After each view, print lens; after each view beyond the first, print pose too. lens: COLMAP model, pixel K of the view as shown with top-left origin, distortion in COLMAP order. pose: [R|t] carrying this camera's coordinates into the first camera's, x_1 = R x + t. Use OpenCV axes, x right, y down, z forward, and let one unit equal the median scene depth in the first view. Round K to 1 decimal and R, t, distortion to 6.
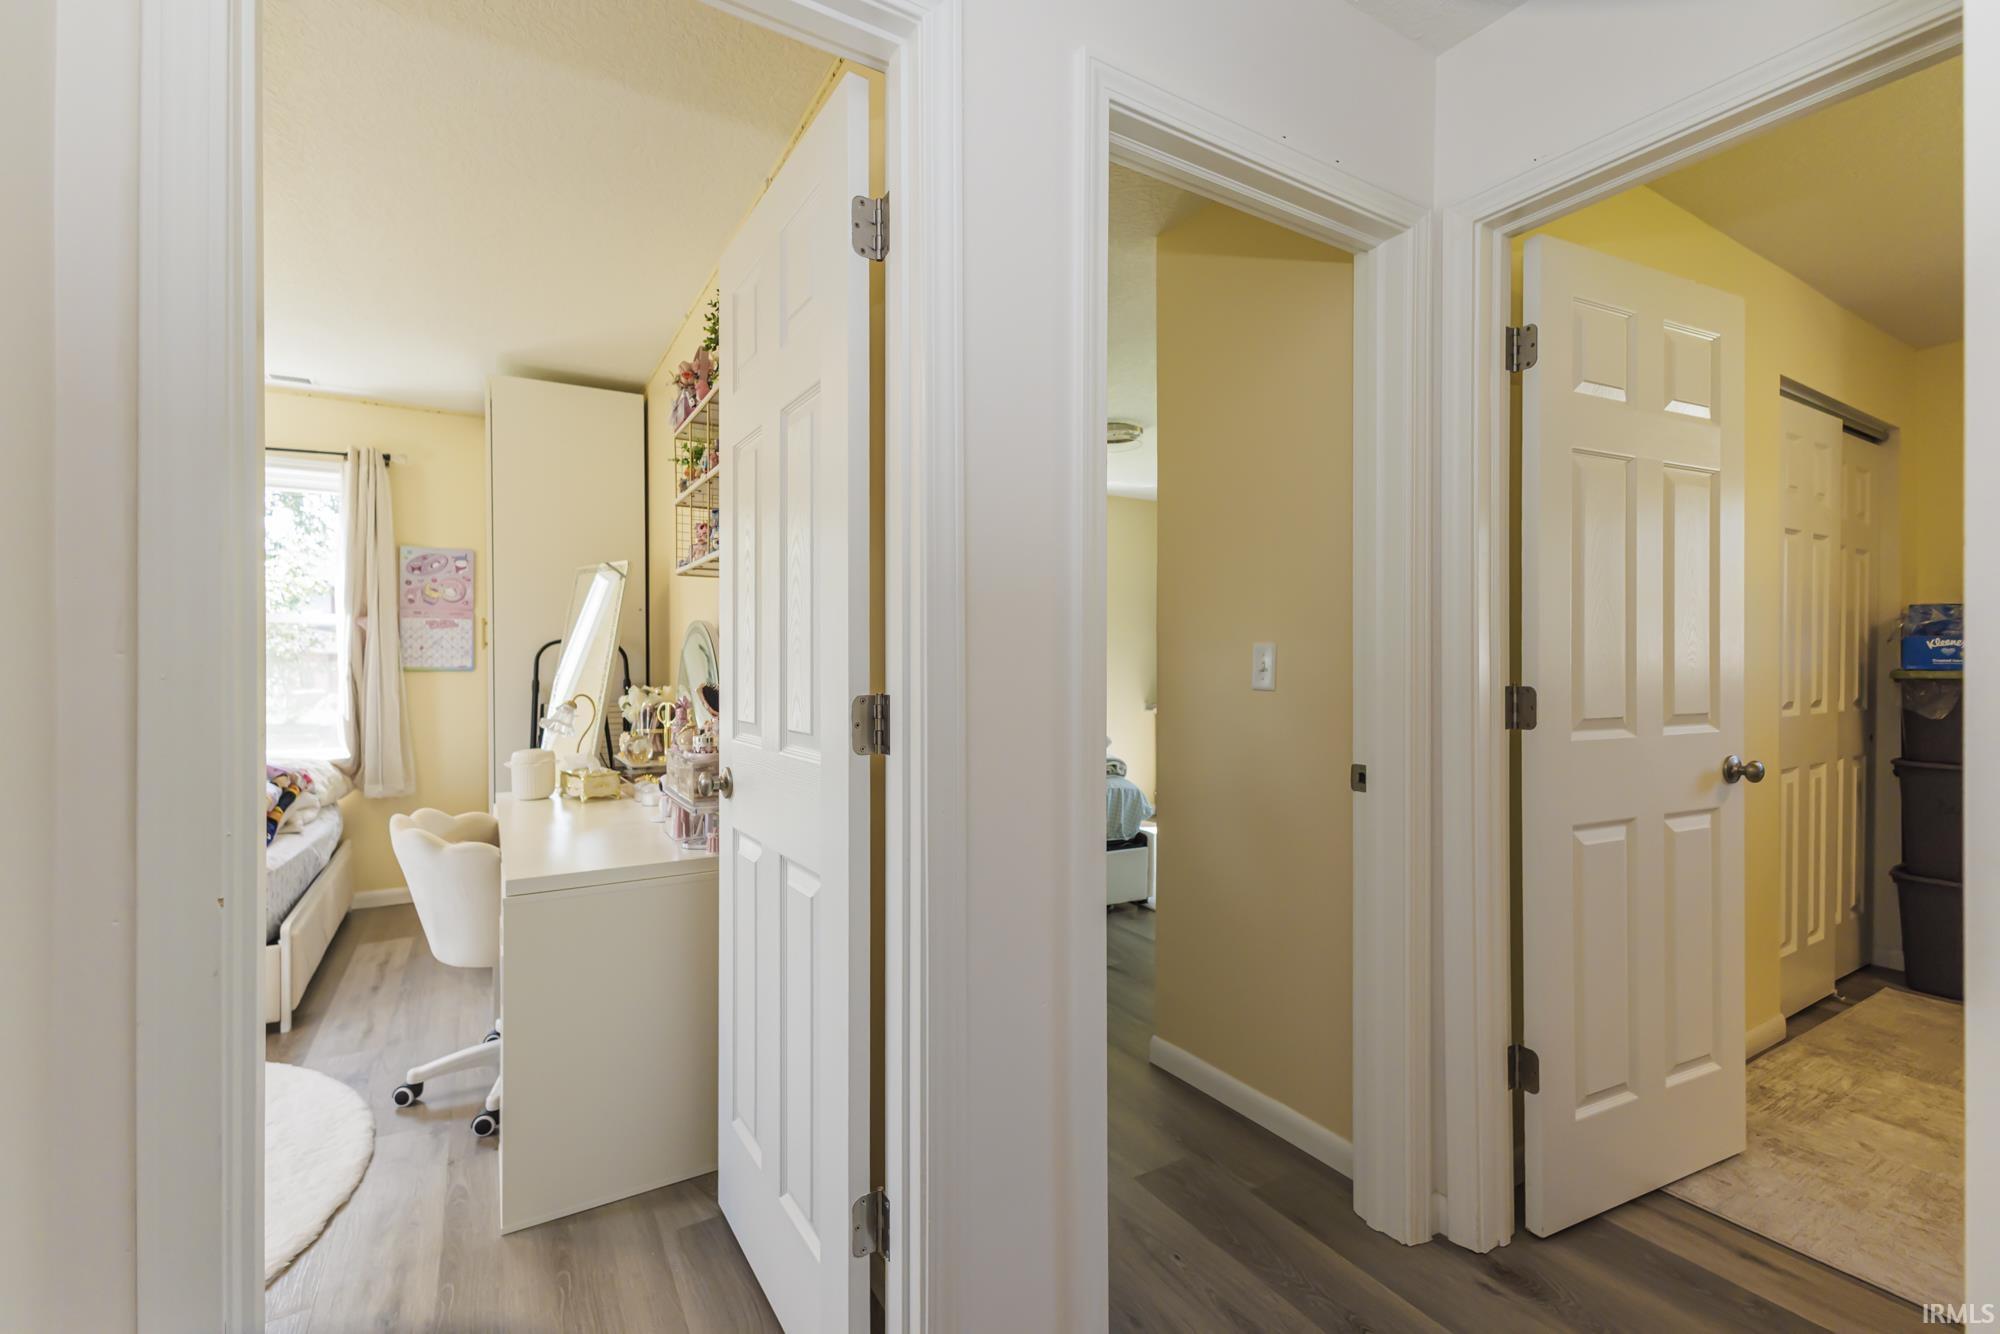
lens RADIAL K [[883.0, 0, 1007.9], [0, 883.0, 665.6], [0, 0, 1]] dist [0.006641, -0.000613]
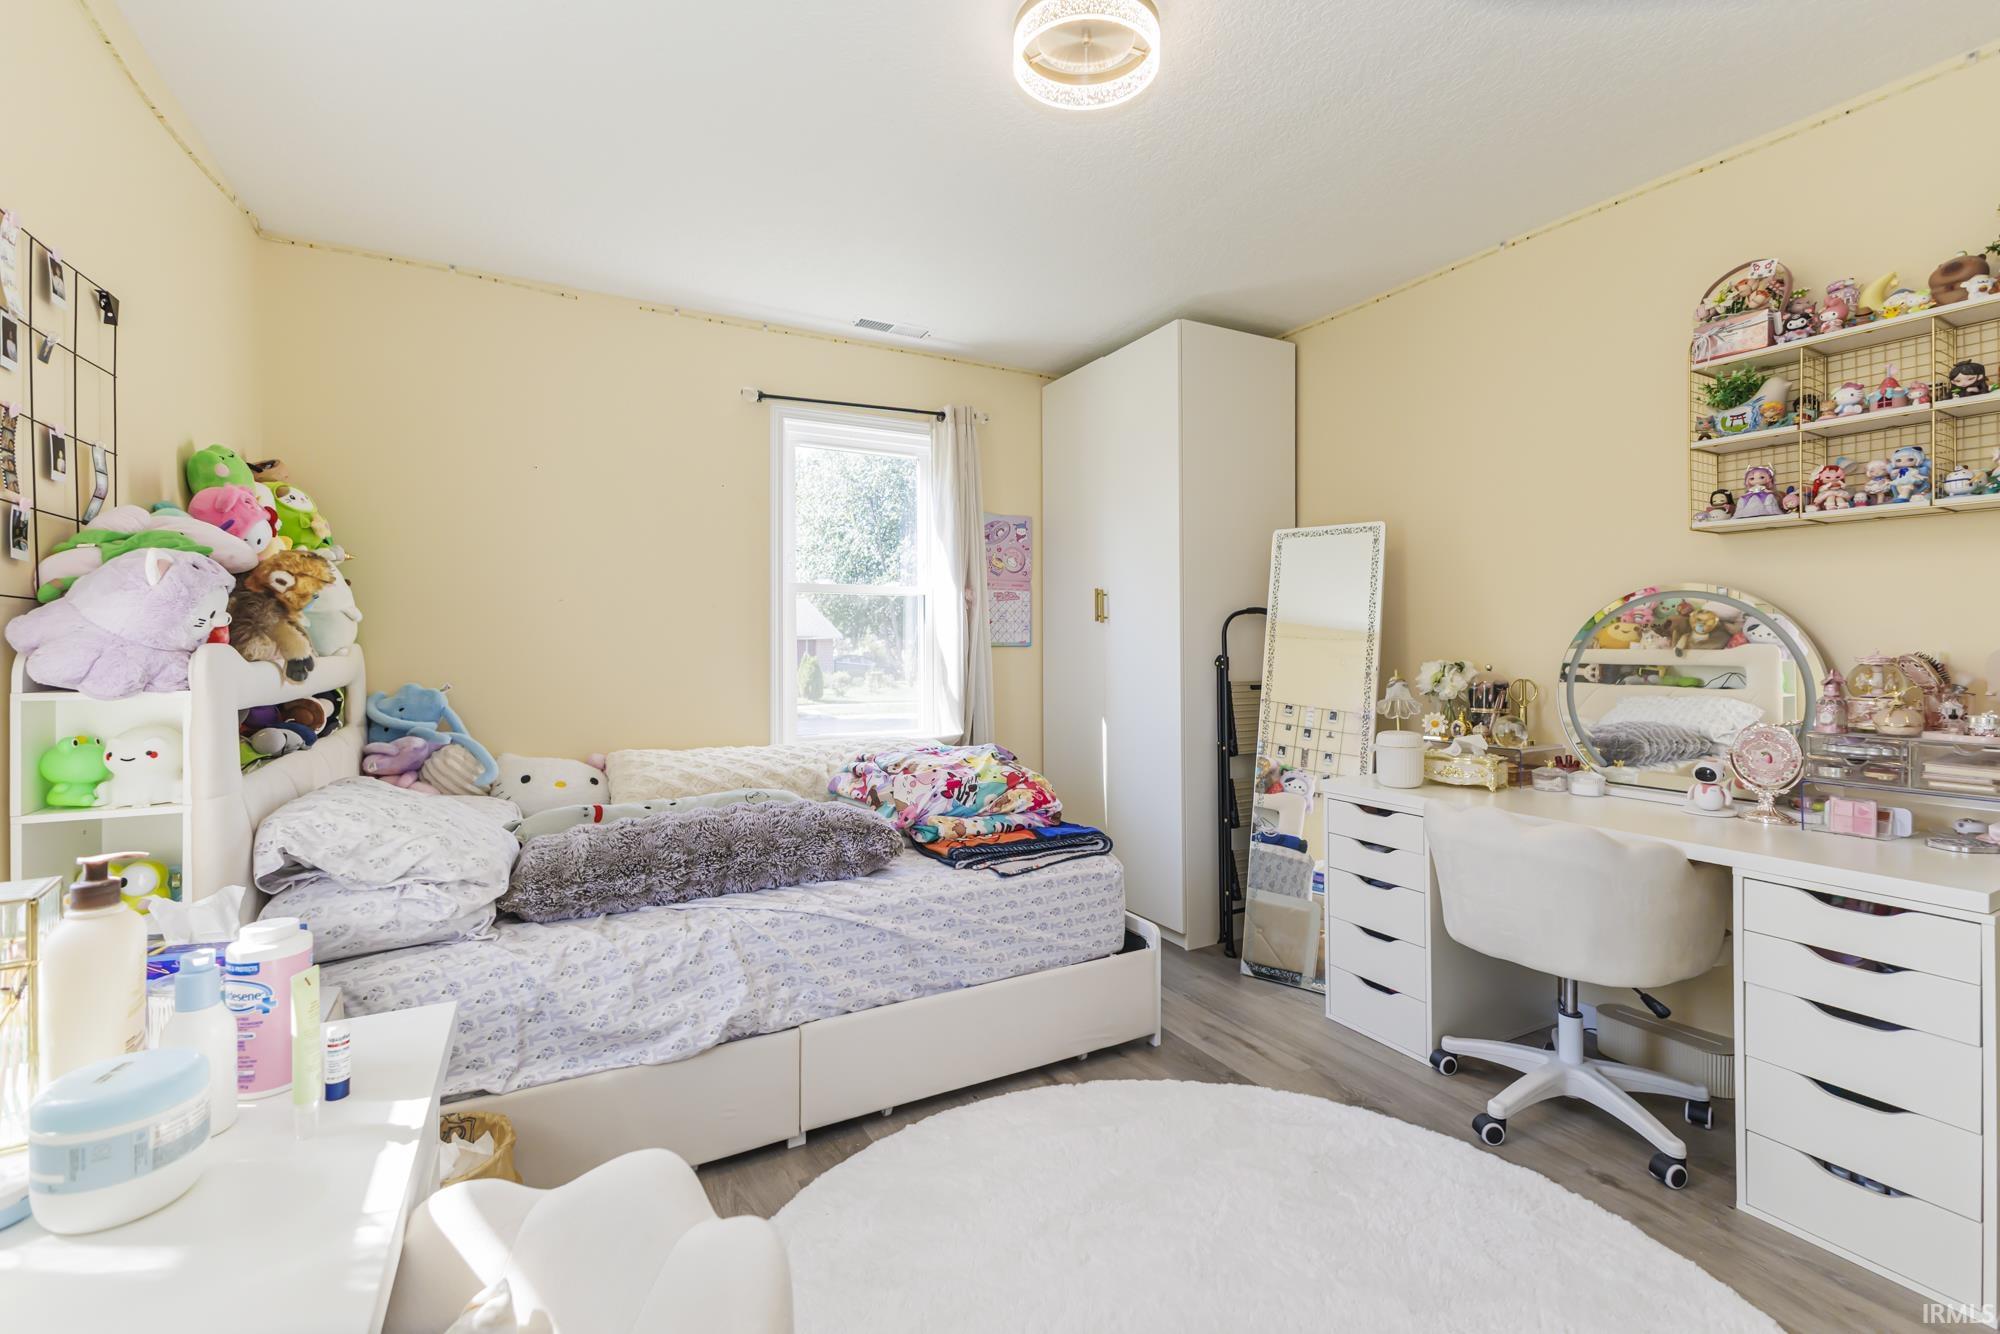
lens RADIAL K [[883.0, 0, 999.2], [0, 883.0, 652.5], [0, 0, 1]] dist [0.006641, -0.000613]
pose [[0.999349, 0.000778, -0.036076, -0.754449], [-0.000681, 0.999996, 0.002702, 0.011949], [0.036078, -0.002676, 0.999345, 0.083747]]
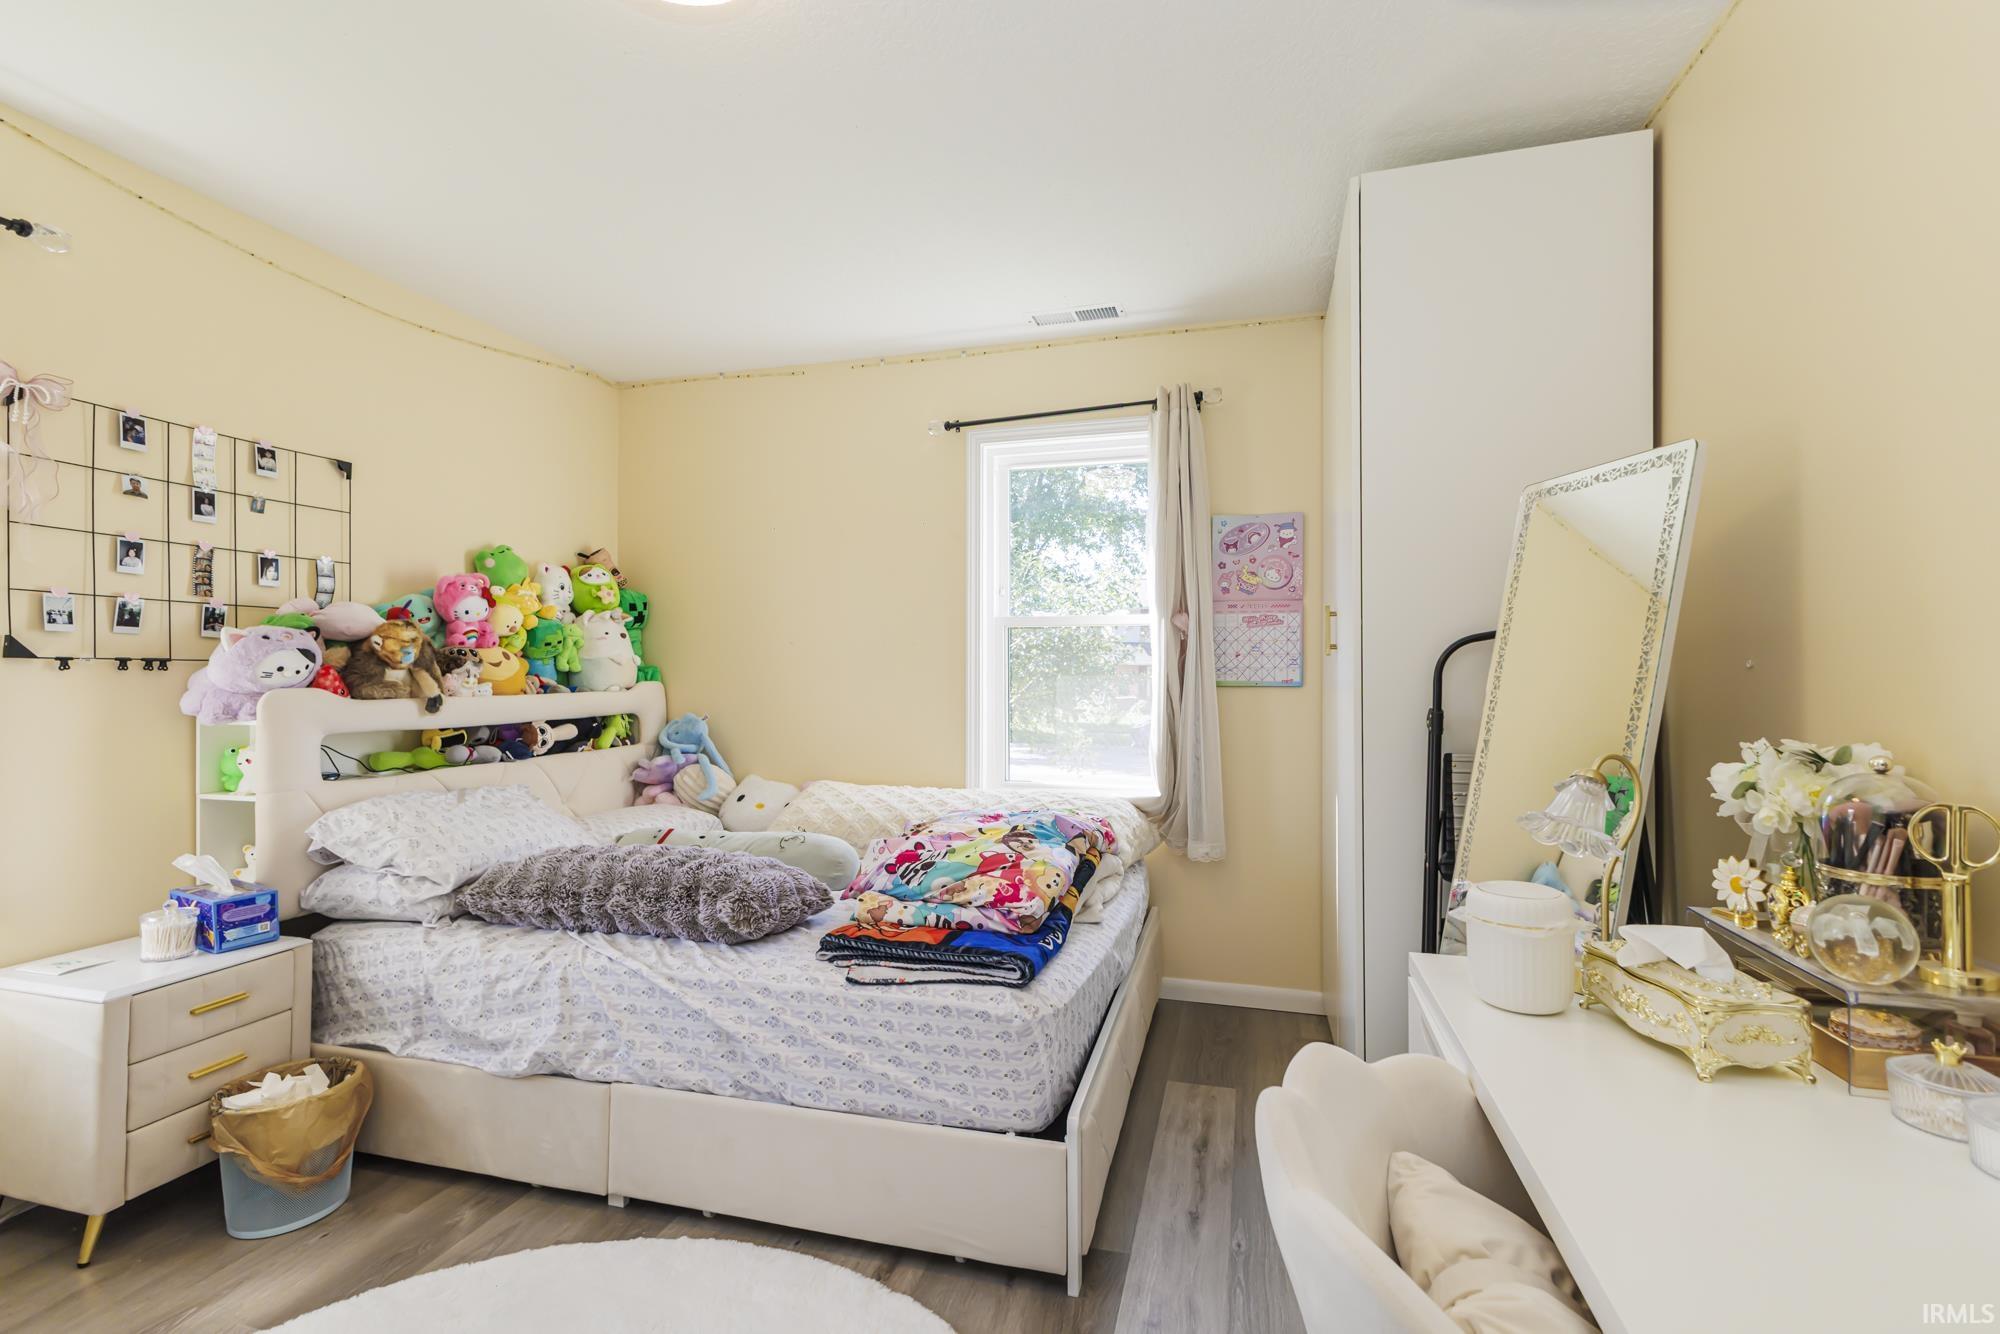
lens RADIAL K [[883.0, 0, 995.8], [0, 883.0, 668.8], [0, 0, 1]] dist [0.006641, -0.000613]
pose [[0.685884, -0.002437, -0.727707, -0.332802], [-0.004553, 0.999960, -0.007640, -0.002462], [0.727696, 0.008553, 0.685846, 0.441426]]
